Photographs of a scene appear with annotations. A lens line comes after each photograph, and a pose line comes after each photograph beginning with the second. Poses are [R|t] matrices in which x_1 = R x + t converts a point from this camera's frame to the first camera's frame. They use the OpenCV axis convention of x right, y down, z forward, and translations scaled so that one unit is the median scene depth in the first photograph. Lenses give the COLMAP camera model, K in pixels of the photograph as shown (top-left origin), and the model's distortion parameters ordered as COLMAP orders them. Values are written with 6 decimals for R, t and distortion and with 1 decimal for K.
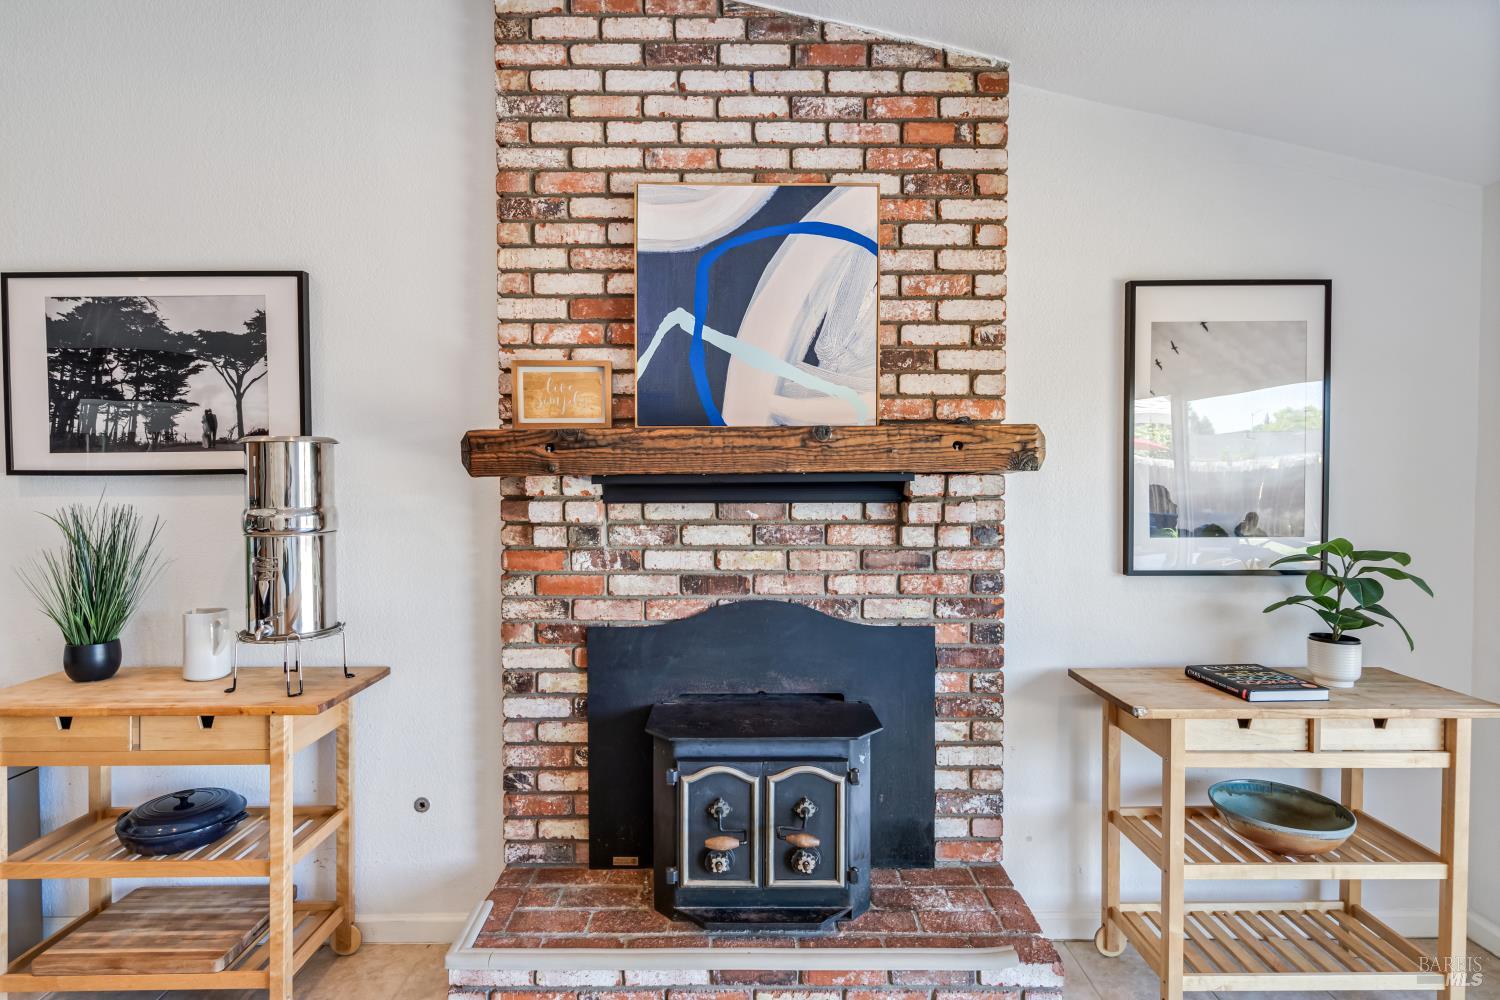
lens RADIAL K [[749.7, 0, 761.2], [0, 749.7, 487.3], [0, 0, 1]] dist [0.001607, 0.003213]
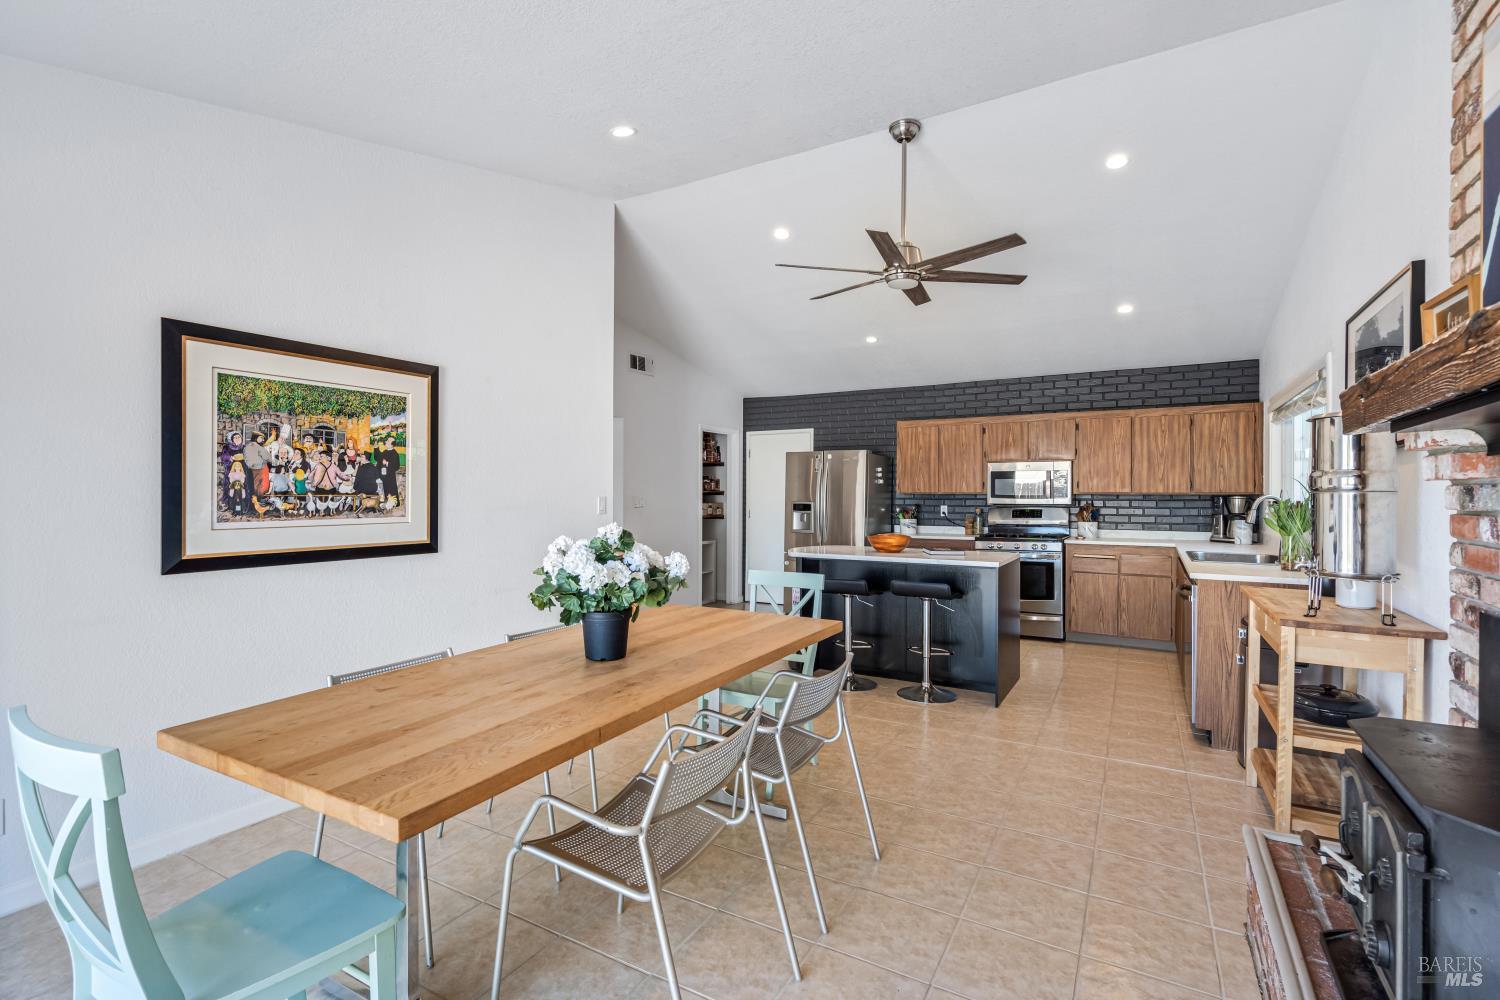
lens RADIAL K [[694.7, 0, 745.0], [0, 694.7, 502.1], [0, 0, 1]] dist [0.000706, 0.001916]
pose [[-0.508506, 0.007694, -0.861024, 0.810577], [-0.021747, 0.999526, 0.021776, 0.072157], [0.860783, 0.029798, -0.508098, 0.699784]]
